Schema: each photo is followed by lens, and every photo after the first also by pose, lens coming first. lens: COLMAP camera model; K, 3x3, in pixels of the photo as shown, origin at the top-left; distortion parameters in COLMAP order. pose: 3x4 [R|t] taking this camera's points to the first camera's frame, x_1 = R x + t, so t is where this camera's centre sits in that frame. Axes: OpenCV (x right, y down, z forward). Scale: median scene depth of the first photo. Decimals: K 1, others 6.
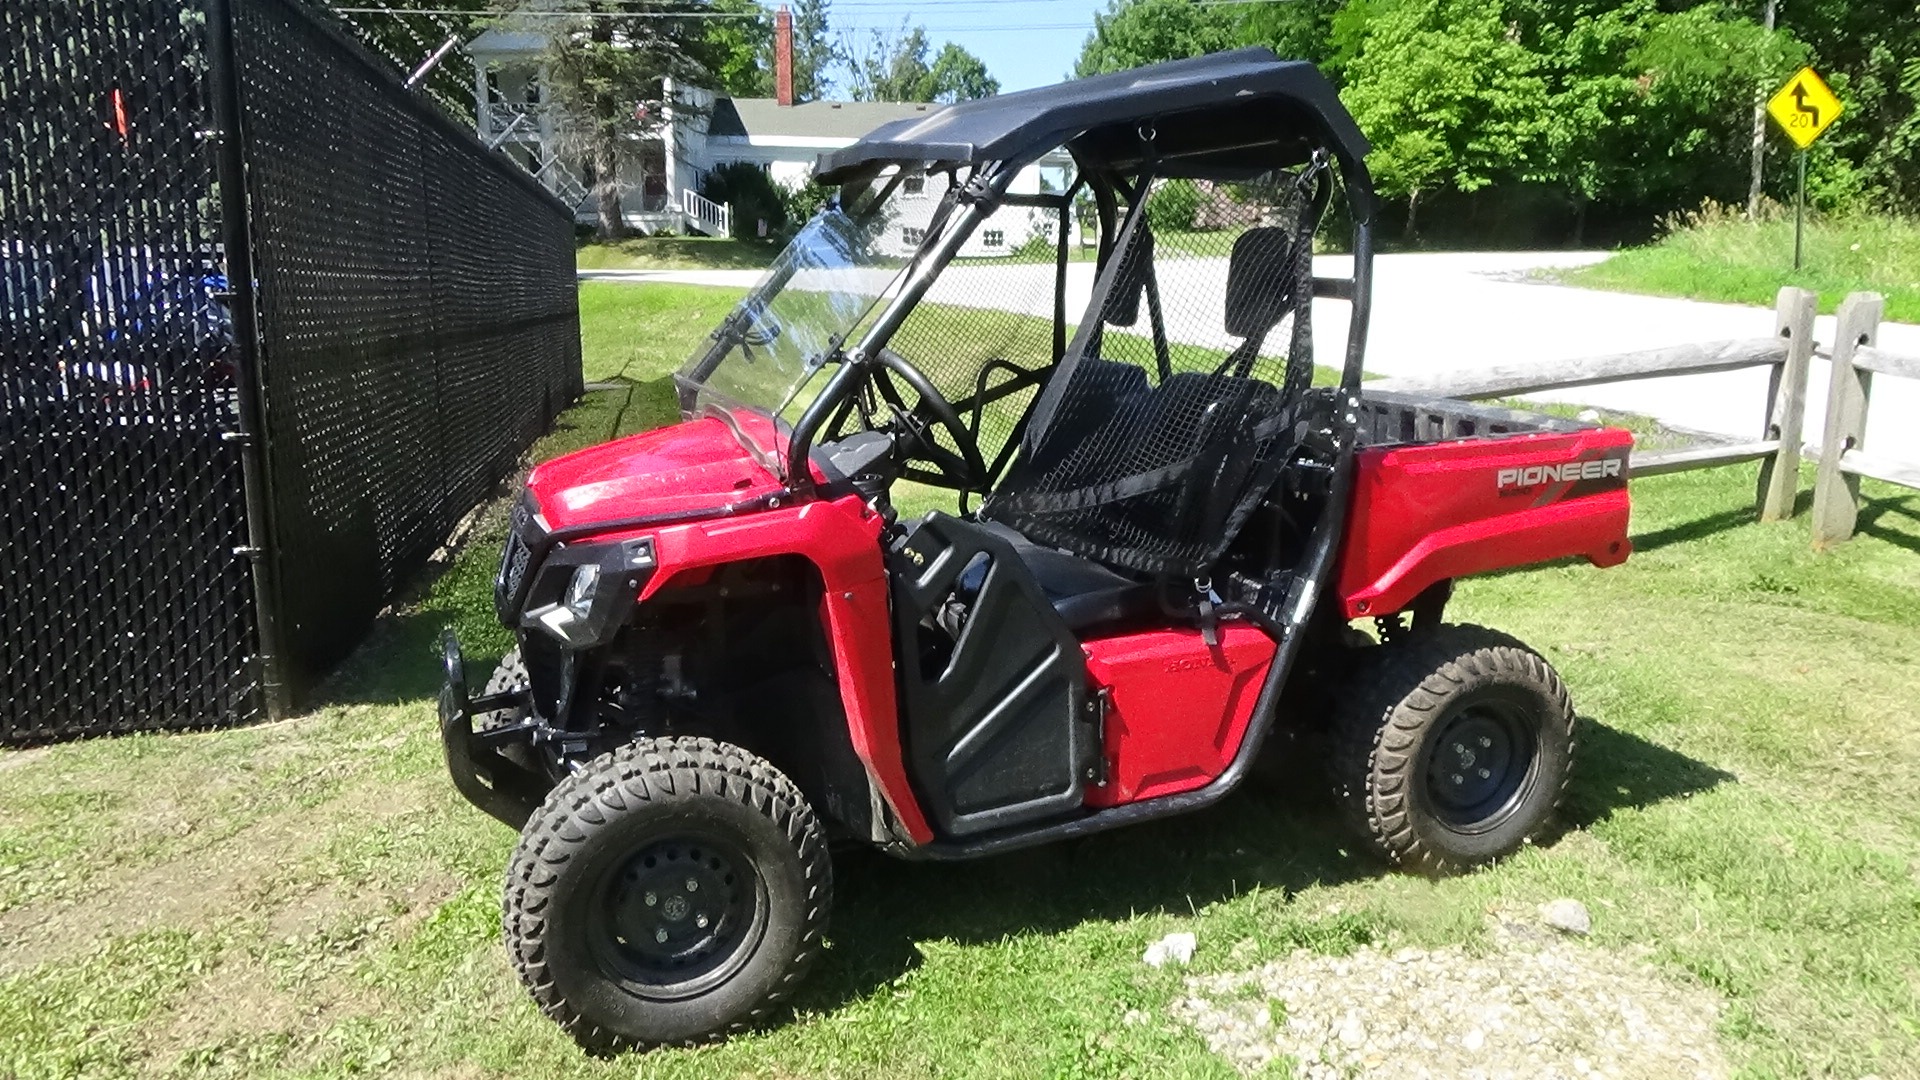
lens RADIAL K [[1433.3, 0, 960.0], [0, 1433.3, 540.0], [0, 0, 1]] dist [-0.014280, -0.000062]
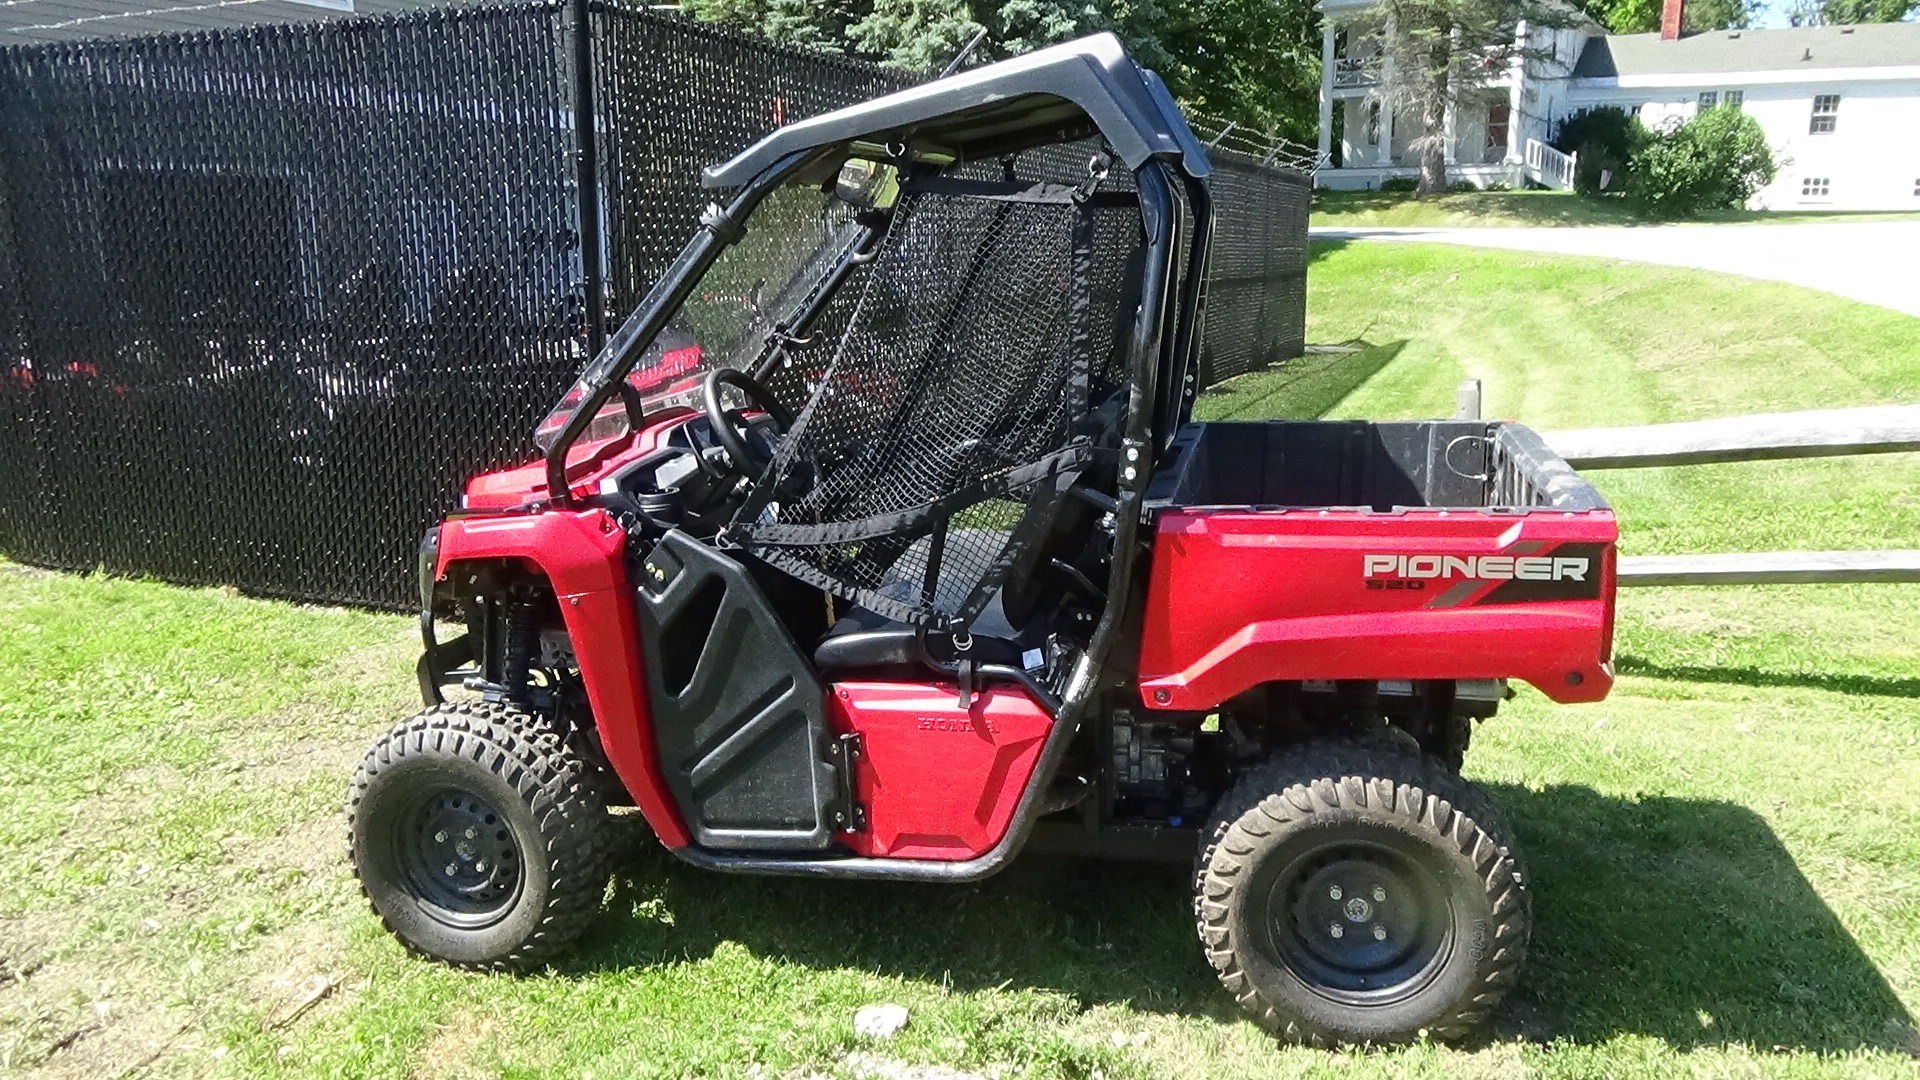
lens RADIAL K [[1433.3, 0, 960.0], [0, 1433.3, 540.0], [0, 0, 1]] dist [-0.014280, -0.000062]
pose [[0.823756, 0.115430, -0.555069, 0.581216], [-0.097281, 0.993312, 0.062194, -0.077749], [0.558536, 0.002765, 0.829476, 0.213891]]
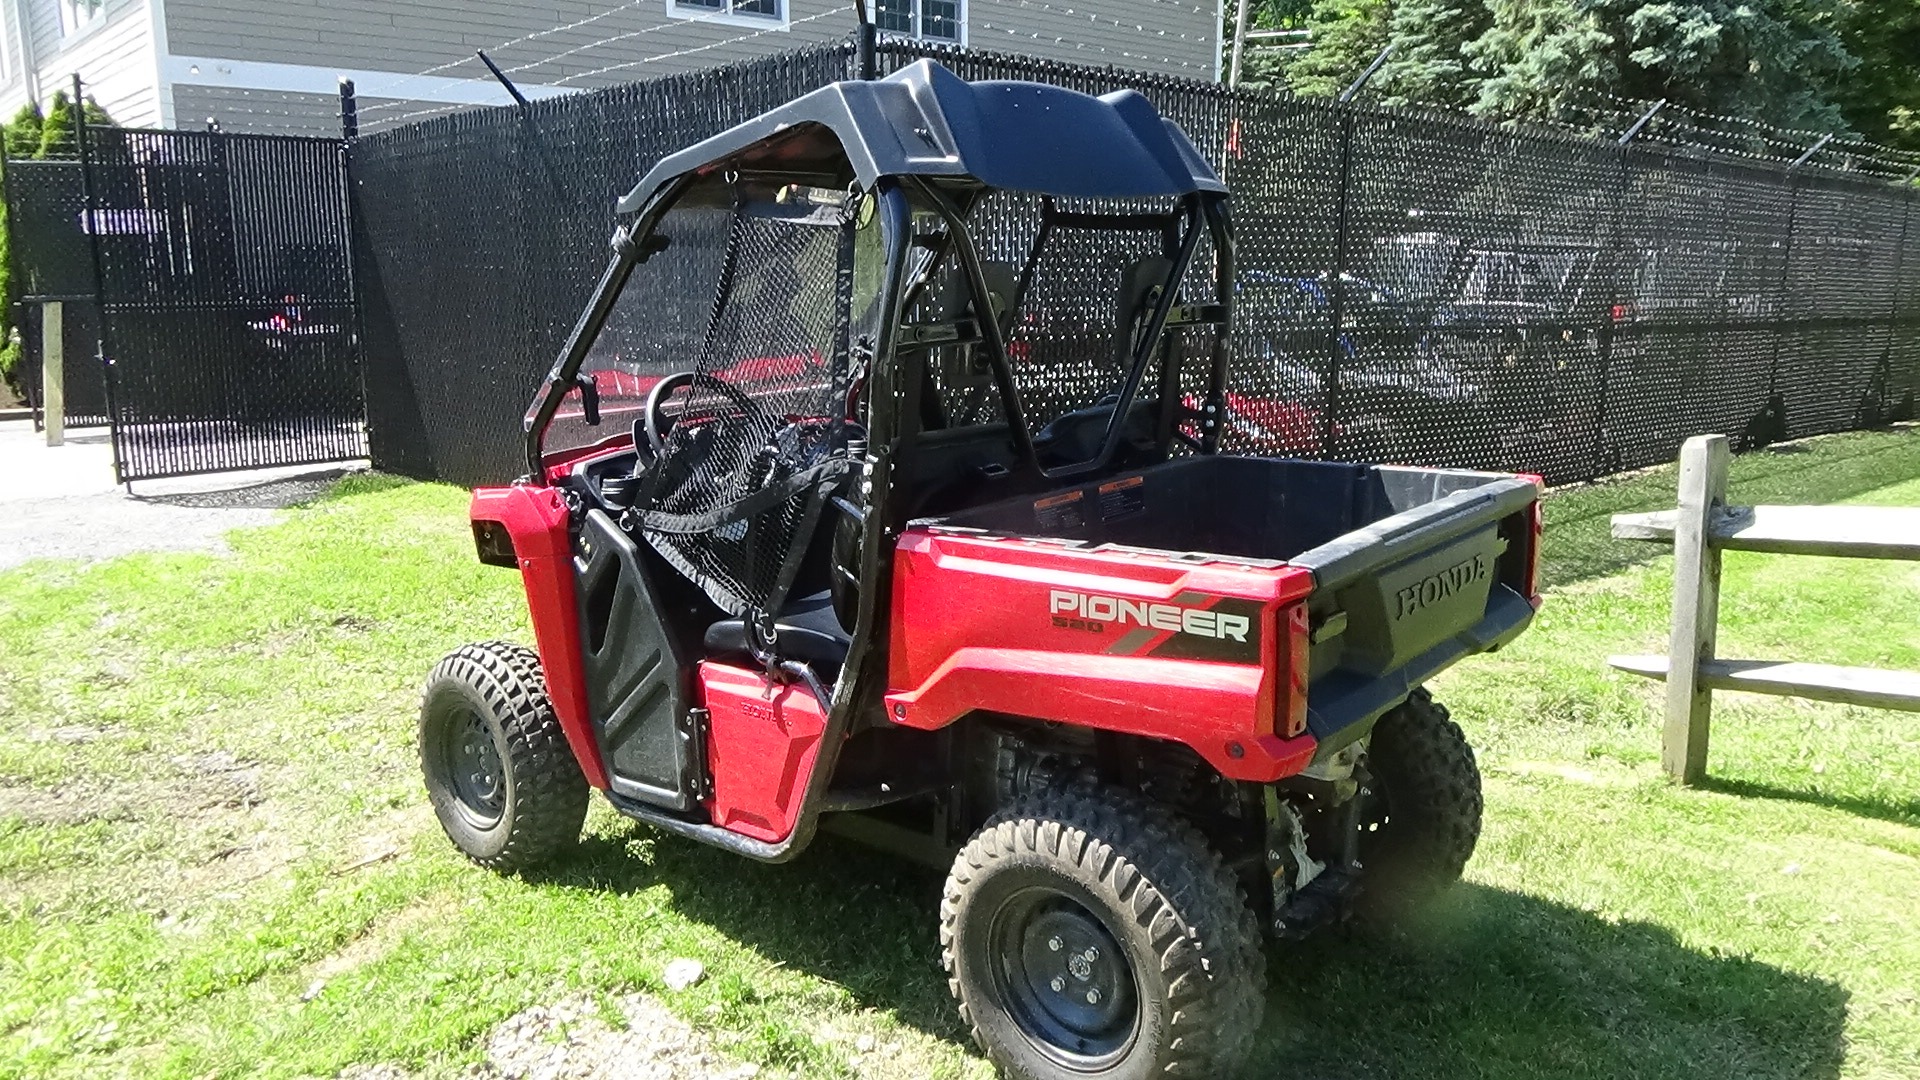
lens RADIAL K [[1444.3, 0, 933.5], [0, 1444.3, 536.9], [0, 0, 1]] dist [-0.029177, -0.002512]
pose [[0.473347, 0.168355, -0.864638, 0.921392], [-0.160782, 0.981590, 0.103107, -0.133010], [0.866079, 0.090213, 0.491701, 0.532705]]
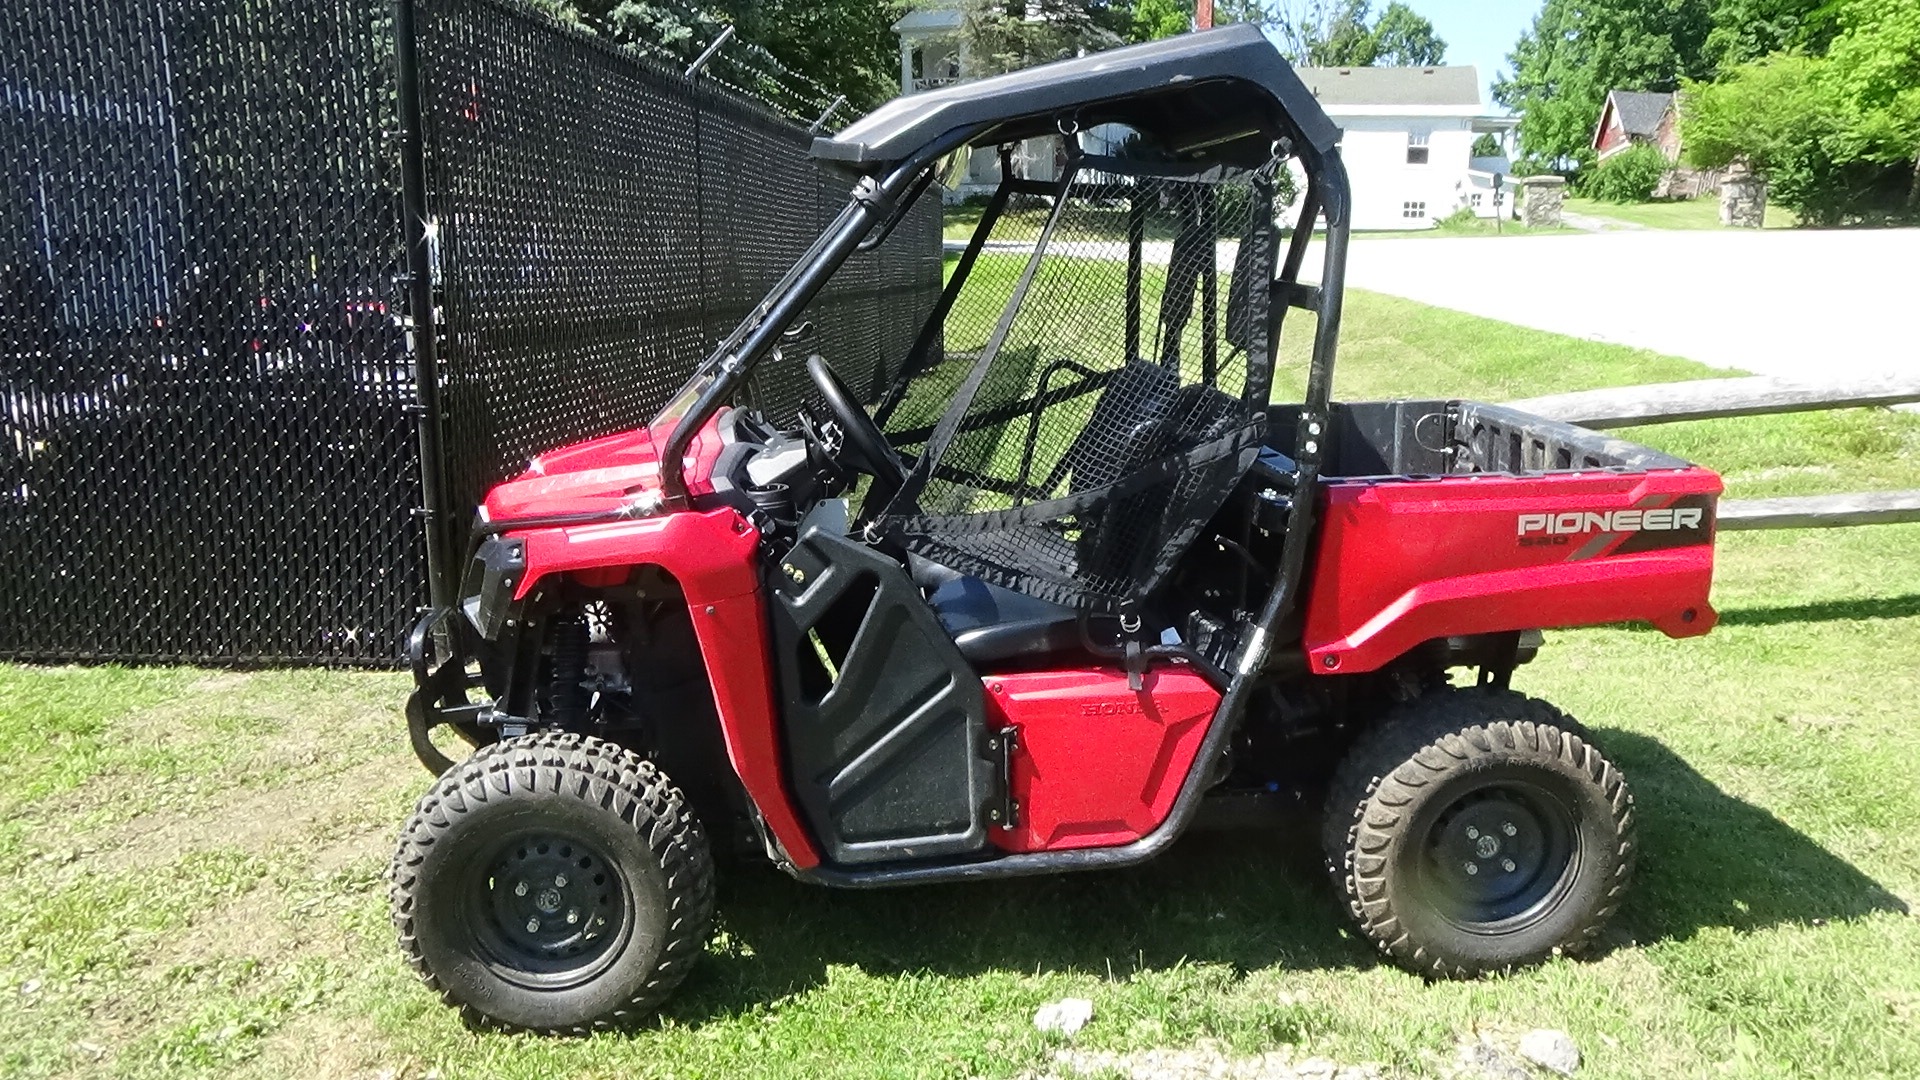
lens RADIAL K [[1436.9, 0, 960.0], [0, 1436.9, 540.0], [0, 0, 1]] dist [-0.009701, -0.002370]
pose [[0.955615, 0.064522, -0.287467, 0.283478], [-0.058851, 0.997865, 0.028334, -0.035663], [0.288681, -0.010159, 0.957371, 0.085611]]
